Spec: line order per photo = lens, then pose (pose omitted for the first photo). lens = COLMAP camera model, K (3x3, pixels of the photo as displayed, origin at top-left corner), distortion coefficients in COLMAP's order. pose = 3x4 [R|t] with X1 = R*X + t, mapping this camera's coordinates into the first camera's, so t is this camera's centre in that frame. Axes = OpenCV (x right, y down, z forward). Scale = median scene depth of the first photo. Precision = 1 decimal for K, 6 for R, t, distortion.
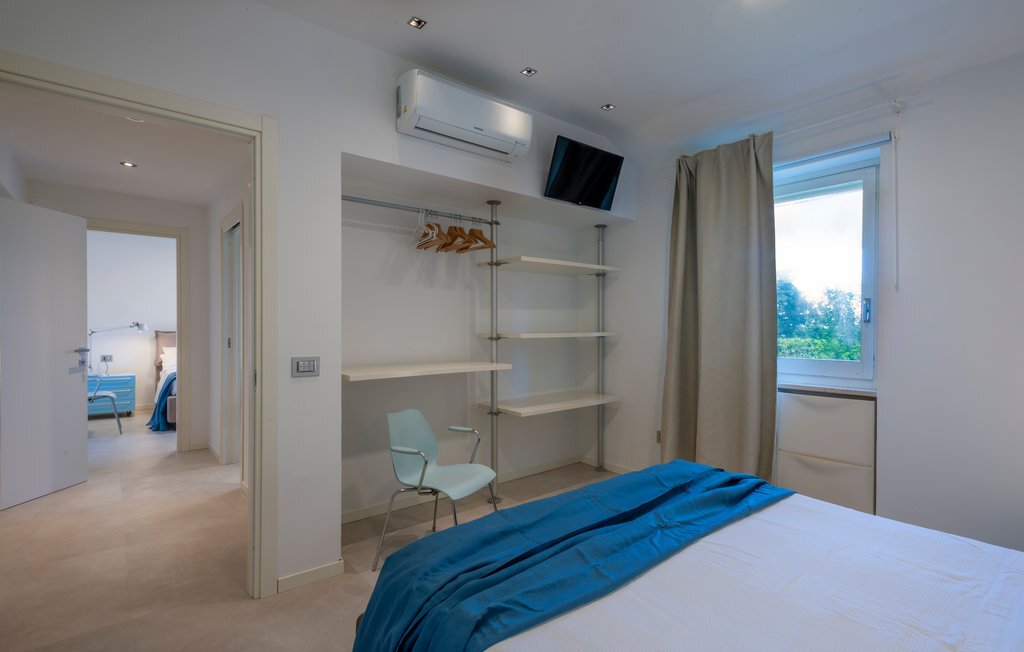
lens RADIAL K [[476.2, 0, 511.6], [0, 476.2, 331.7], [0, 0, 1]] dist [-0.000042, -0.000237]
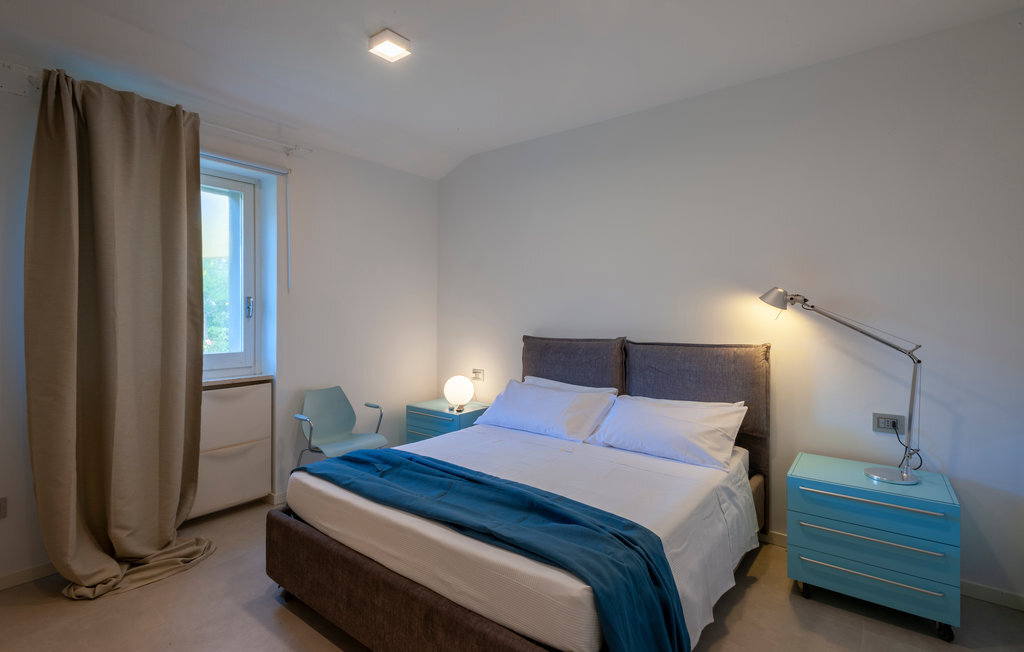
lens RADIAL K [[476.2, 0, 511.4], [0, 476.2, 320.9], [0, 0, 1]] dist [-0.000042, -0.000237]
pose [[-0.221220, -0.004864, 0.975212, -0.504774], [0.022608, 0.999693, 0.010114, -0.008324], [-0.974962, 0.024285, -0.221042, 0.613919]]
